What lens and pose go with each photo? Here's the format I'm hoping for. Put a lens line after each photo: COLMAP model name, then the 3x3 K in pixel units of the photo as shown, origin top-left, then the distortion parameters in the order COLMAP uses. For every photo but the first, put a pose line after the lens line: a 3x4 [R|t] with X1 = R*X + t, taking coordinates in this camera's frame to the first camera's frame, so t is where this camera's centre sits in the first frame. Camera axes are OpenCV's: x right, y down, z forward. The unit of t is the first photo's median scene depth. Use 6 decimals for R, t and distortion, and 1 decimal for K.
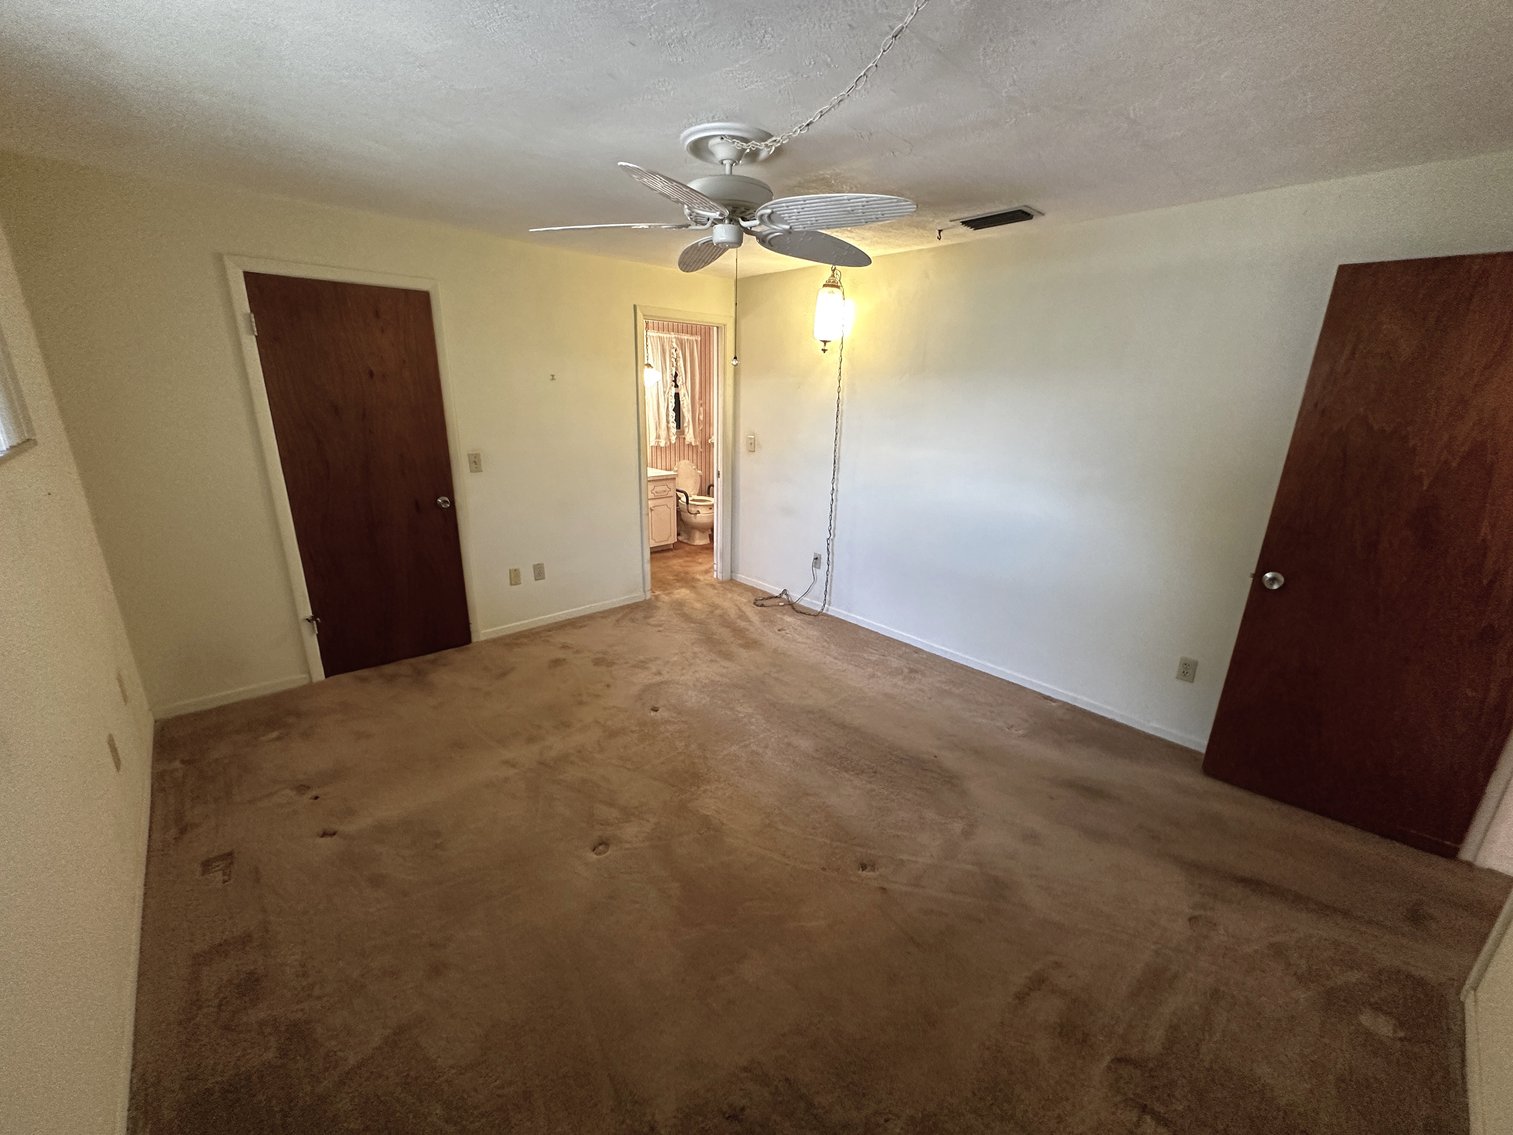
lens RADIAL K [[605.2, 0, 756.5], [0, 605.2, 567.5], [0, 0, 1]] dist [-0.000947, 0.000144]
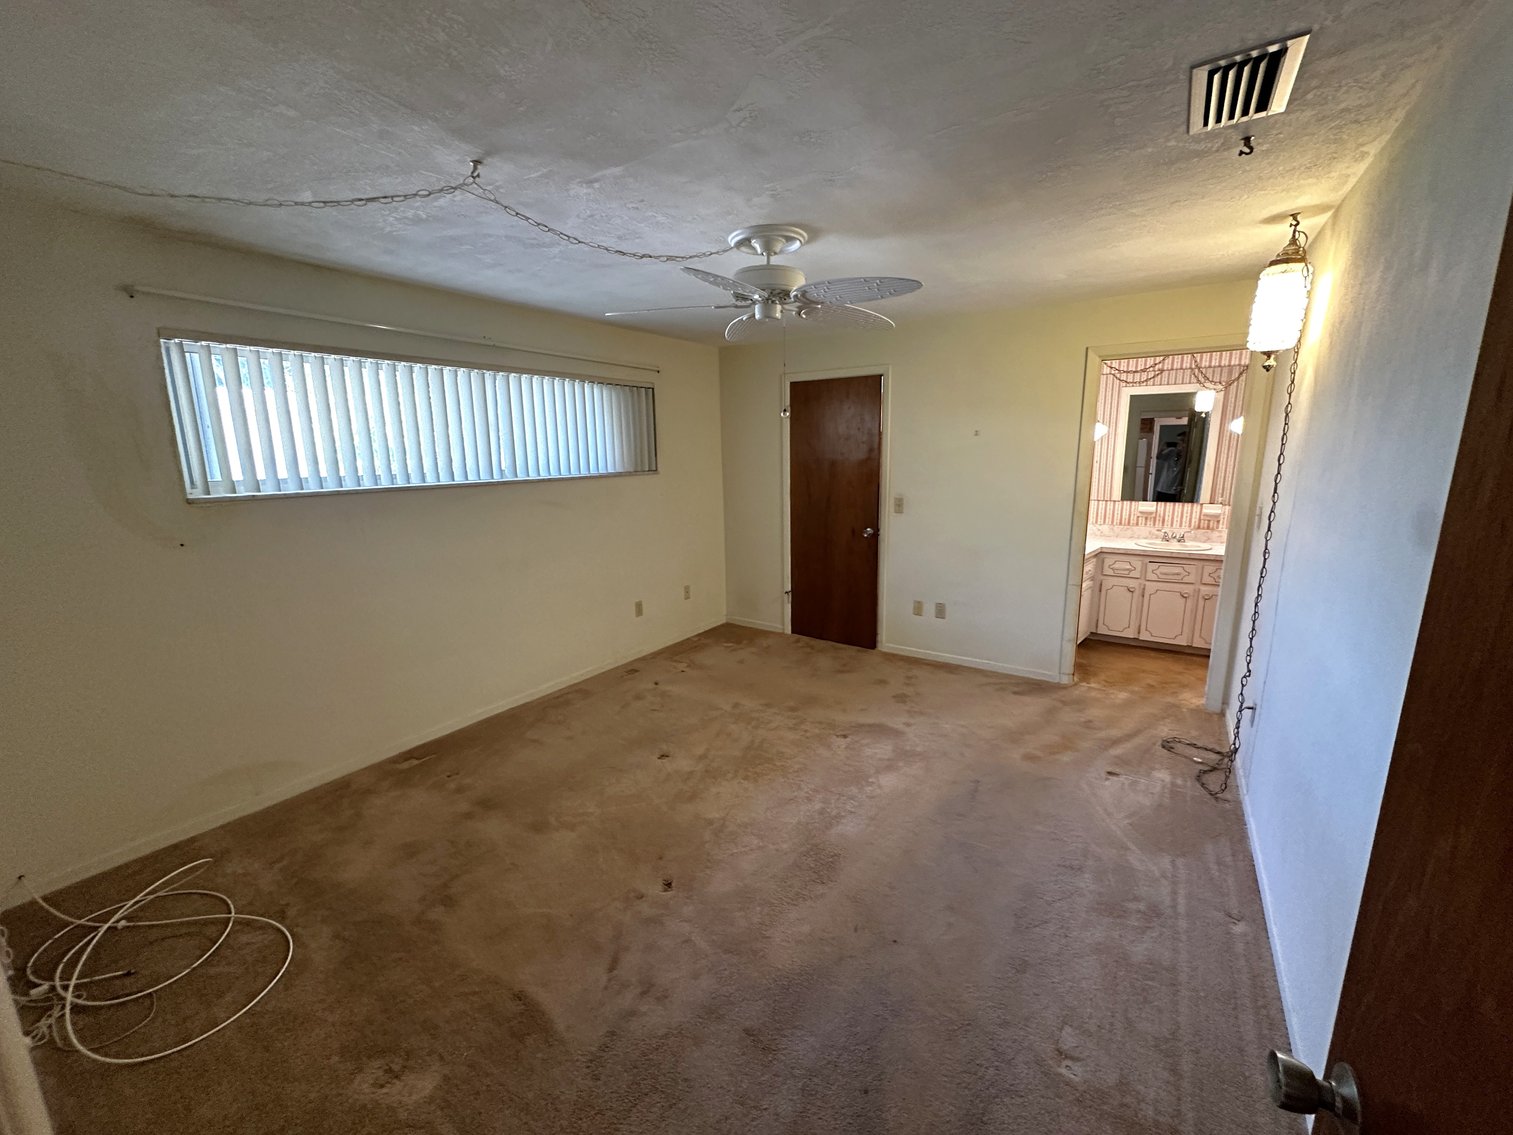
lens RADIAL K [[605.2, 0, 756.5], [0, 605.2, 567.5], [0, 0, 1]] dist [-0.000947, 0.000144]
pose [[0.239938, 0.163538, -0.956914, 0.613972], [-0.261444, 0.960175, 0.098540, -0.092022], [0.934921, 0.226536, 0.273139, 0.402032]]
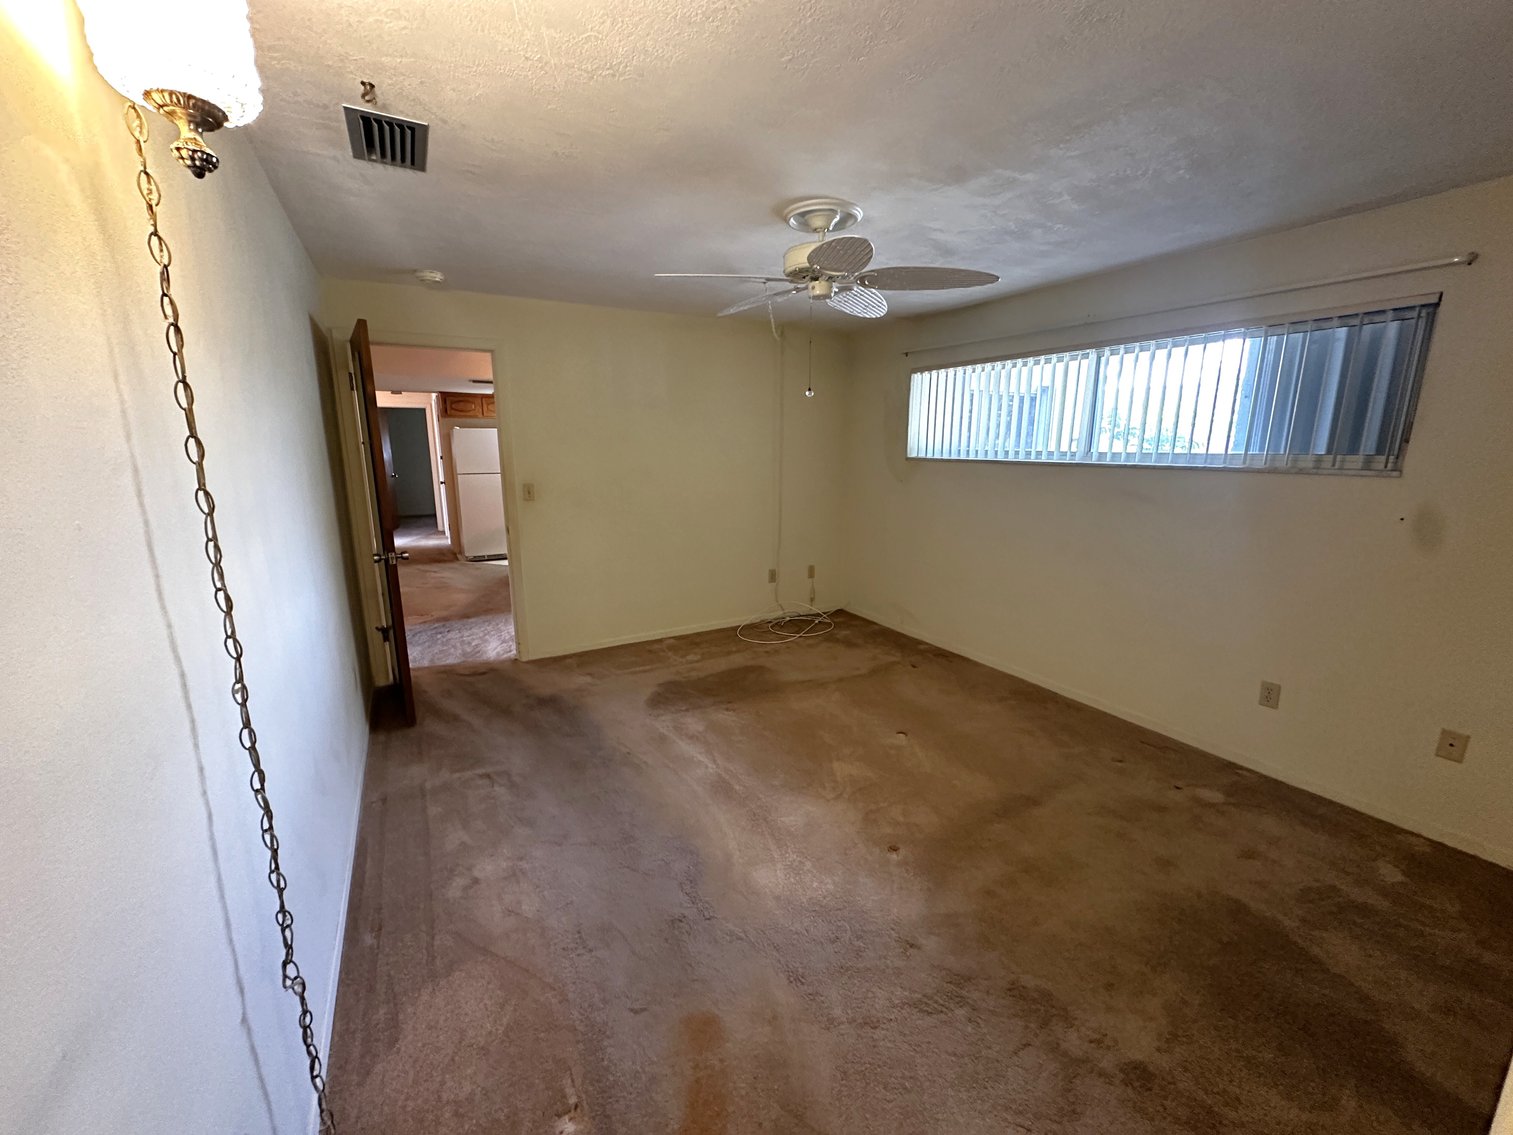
lens RADIAL K [[605.2, 0, 756.5], [0, 605.2, 567.5], [0, 0, 1]] dist [-0.000947, 0.000144]
pose [[-0.974784, -0.068488, 0.212382, -0.113503], [0.041178, 0.880188, 0.472835, -0.332774], [-0.219319, 0.469658, -0.855173, 1.203066]]
